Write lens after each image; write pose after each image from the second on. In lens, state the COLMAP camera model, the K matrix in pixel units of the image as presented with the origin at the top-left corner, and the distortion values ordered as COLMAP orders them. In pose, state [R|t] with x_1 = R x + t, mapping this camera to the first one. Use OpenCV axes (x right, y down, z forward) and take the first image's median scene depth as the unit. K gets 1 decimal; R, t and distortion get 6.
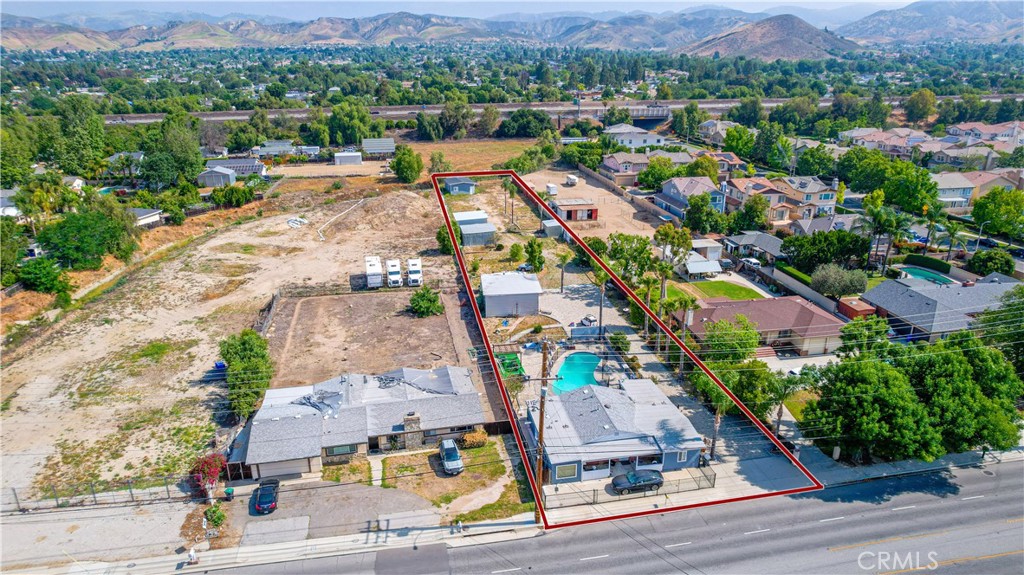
lens RADIAL K [[657.2, 0, 519.1], [0, 657.2, 282.1], [0, 0, 1]] dist [-0.073147, 0.062622]
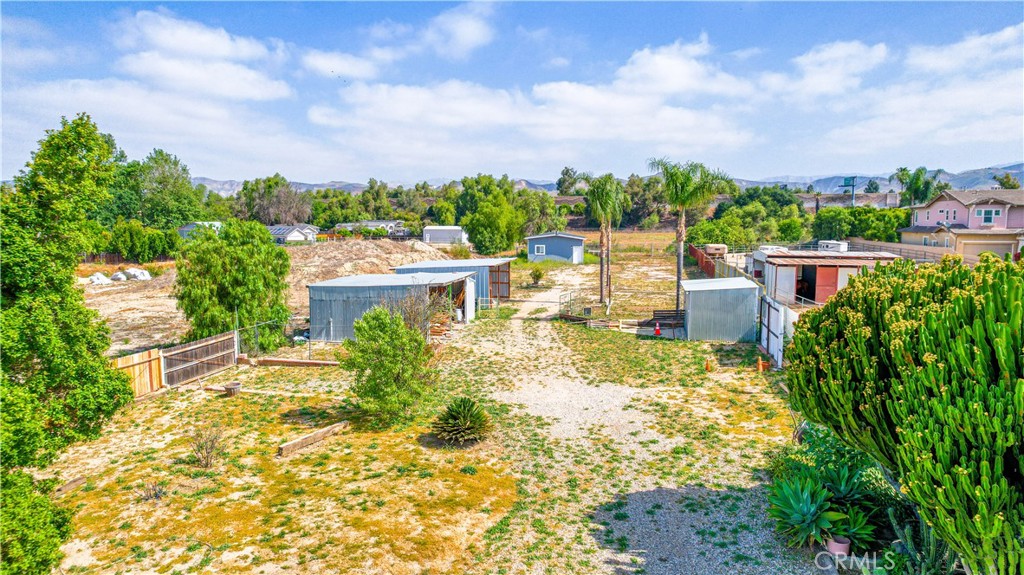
lens RADIAL K [[657.2, 0, 510.0], [0, 657.2, 298.2], [0, 0, 1]] dist [-0.073147, 0.062622]
pose [[0.920944, 0.047180, -0.386828, 0.077766], [-0.128078, 0.974145, -0.186111, -0.034587], [0.368046, 0.220942, 0.903176, 0.814887]]
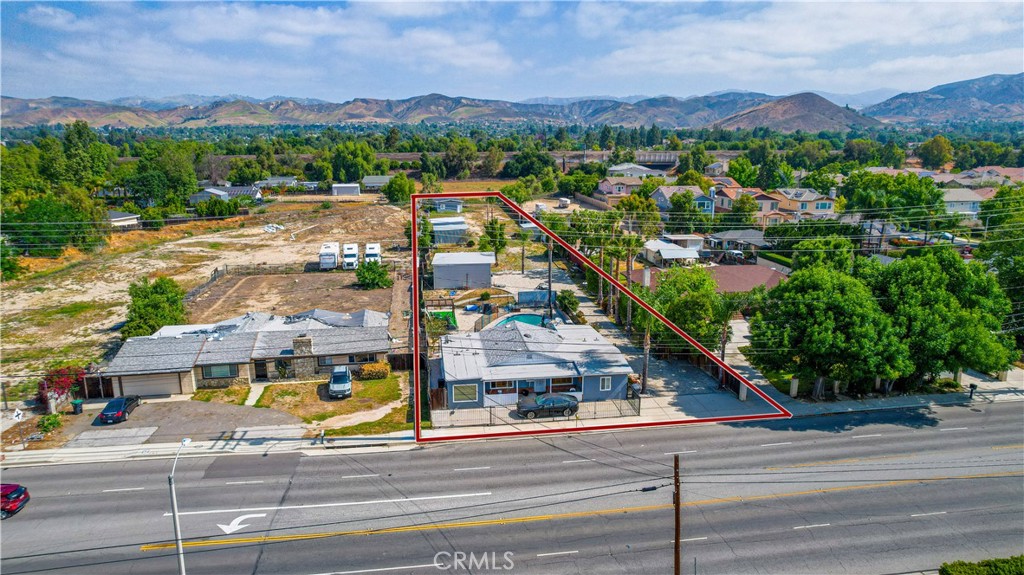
lens RADIAL K [[657.2, 0, 518.7], [0, 657.2, 283.3], [0, 0, 1]] dist [-0.073147, 0.062622]
pose [[0.999047, 0.012030, -0.041952, 0.080445], [-0.016803, 0.993184, -0.115342, 0.111813], [0.040278, 0.115937, 0.992440, 0.062373]]
